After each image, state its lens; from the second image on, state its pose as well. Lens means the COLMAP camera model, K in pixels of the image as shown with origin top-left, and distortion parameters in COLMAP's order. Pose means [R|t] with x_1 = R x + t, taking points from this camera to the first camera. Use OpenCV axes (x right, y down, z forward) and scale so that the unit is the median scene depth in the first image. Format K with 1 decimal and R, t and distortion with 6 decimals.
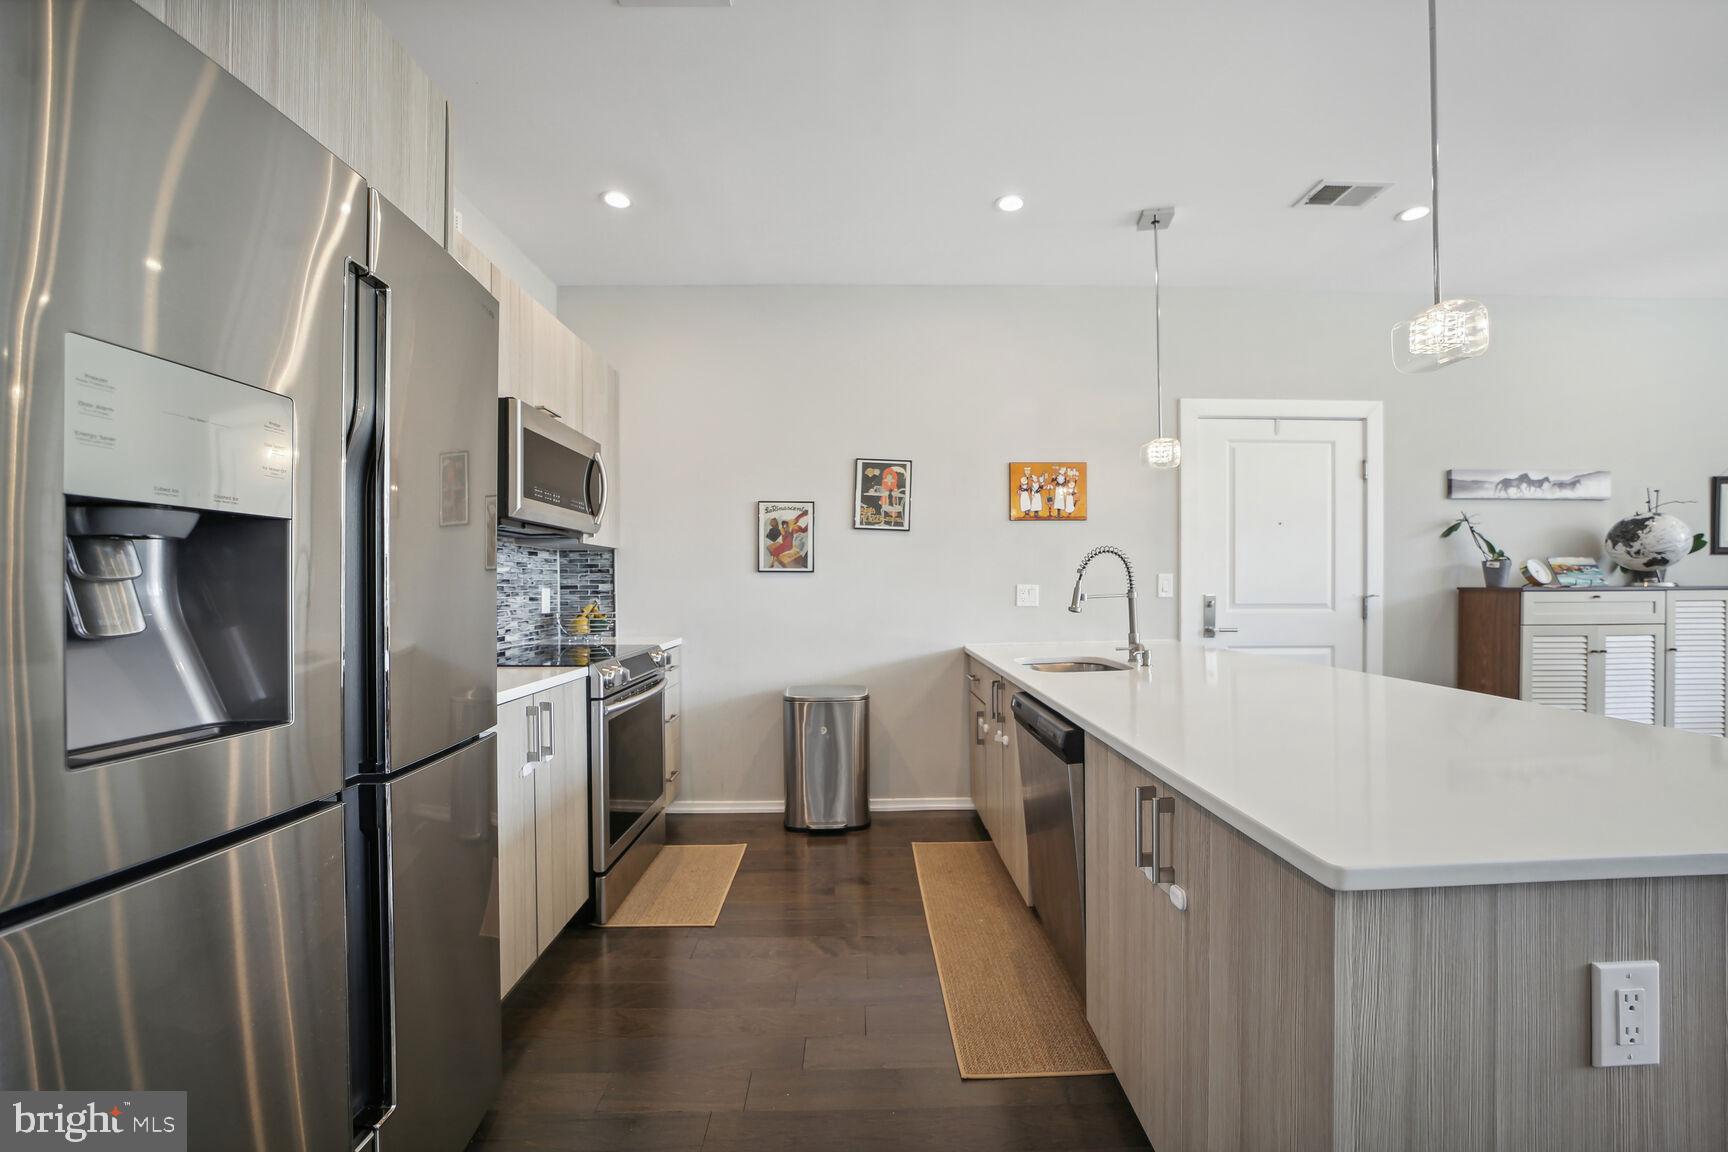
lens RADIAL K [[703.4, 0, 866.4], [0, 703.4, 582.6], [0, 0, 1]] dist [-0.029937, 0.000120]
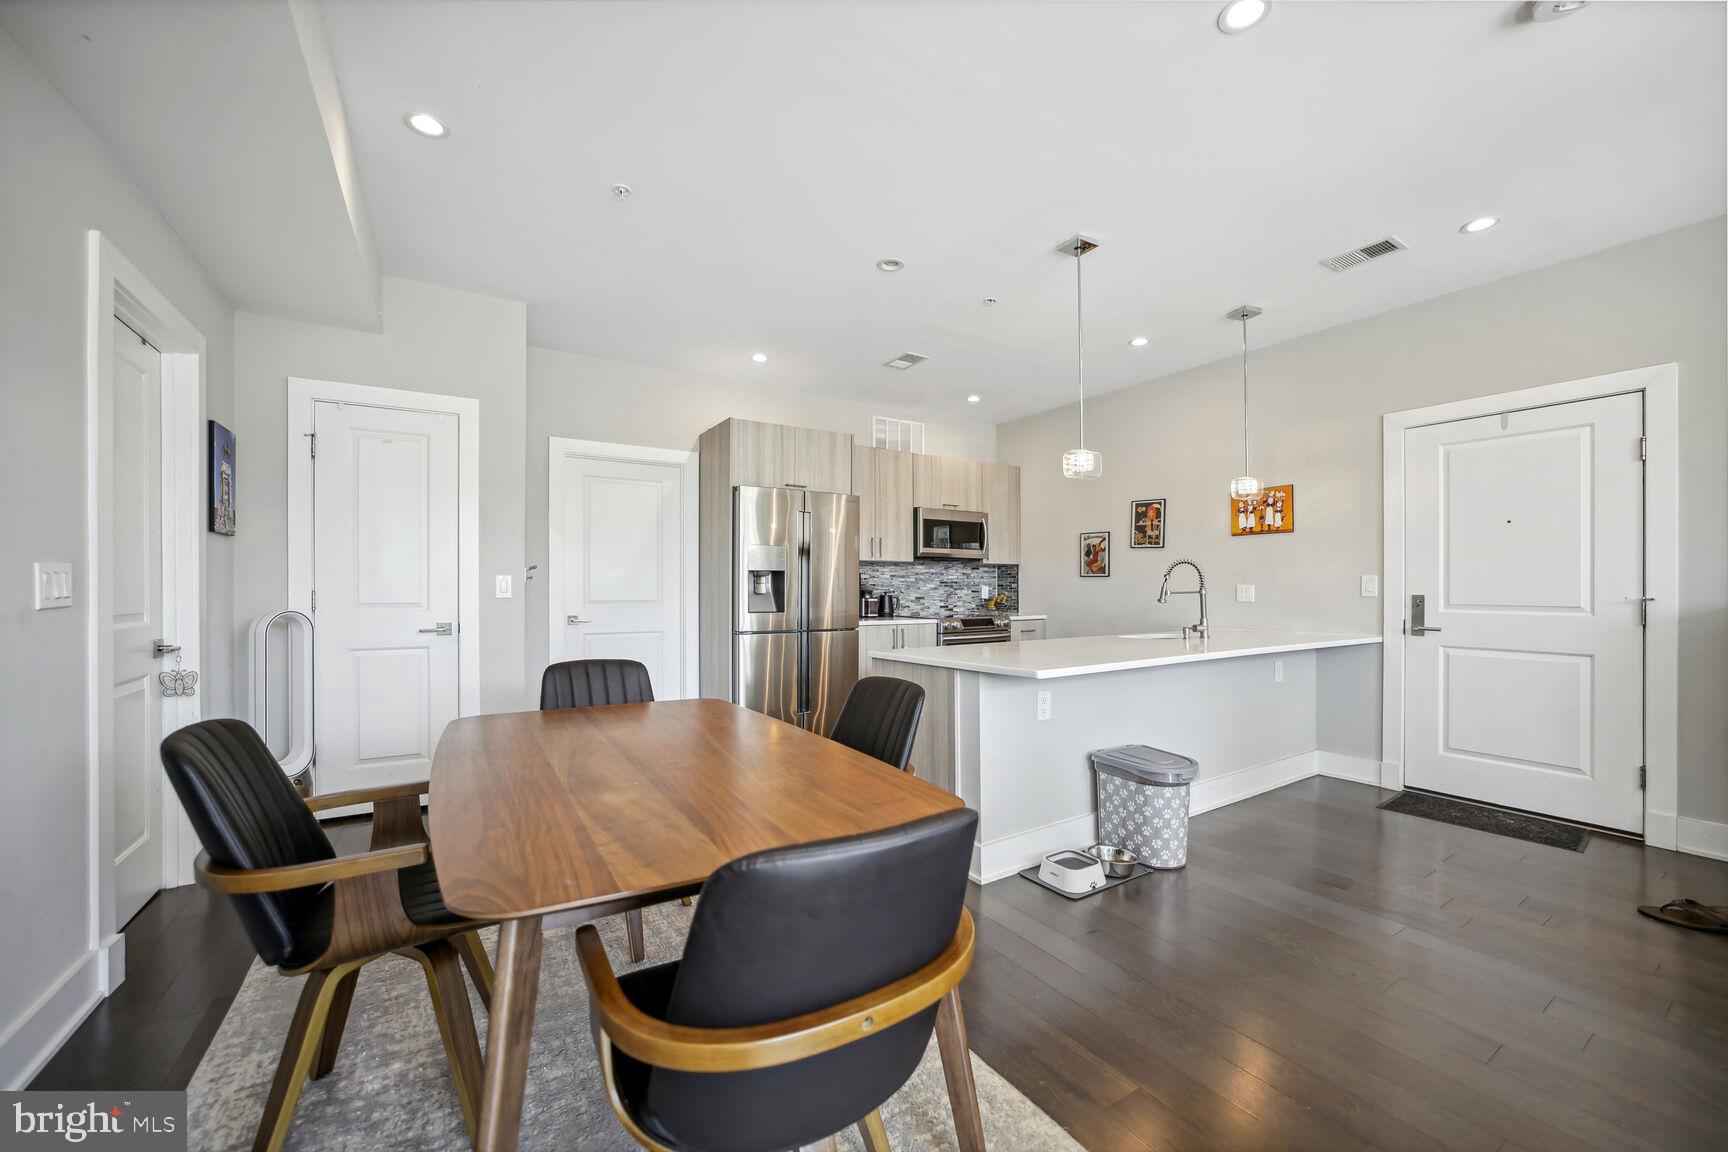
lens RADIAL K [[686.9, 0, 872.1], [0, 686.9, 587.9], [0, 0, 1]] dist [-0.020107, 0.000189]
pose [[0.507835, 0.005932, -0.861434, 0.978564], [-0.000527, 0.999978, 0.006576, 0.000923], [0.861454, -0.002885, 0.507827, -0.235378]]
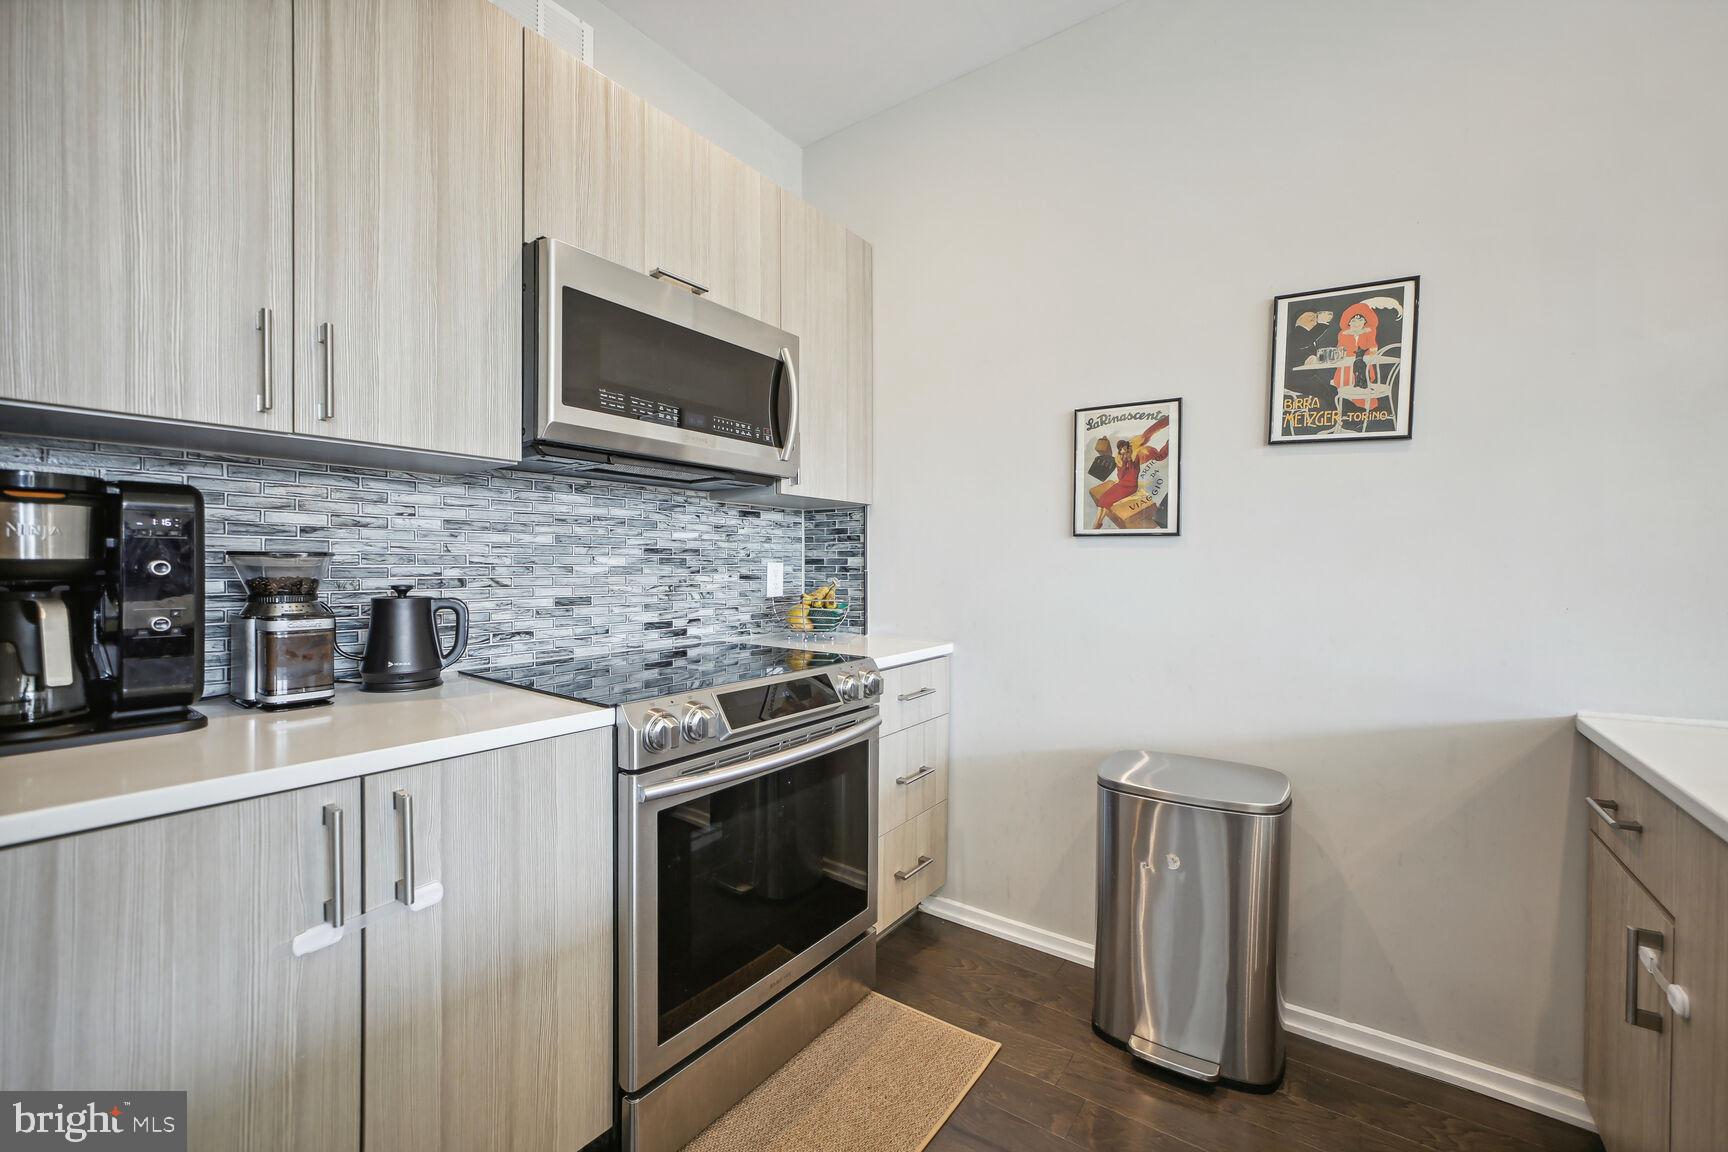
lens RADIAL K [[680.6, 0, 885.5], [0, 680.6, 570.1], [0, 0, 1]] dist [-0.022183, 0.000500]
pose [[0.806588, 0.013709, -0.590955, 0.045559], [-0.006759, 0.999880, 0.013970, 0.005219], [0.591076, -0.007274, 0.806583, 0.471829]]
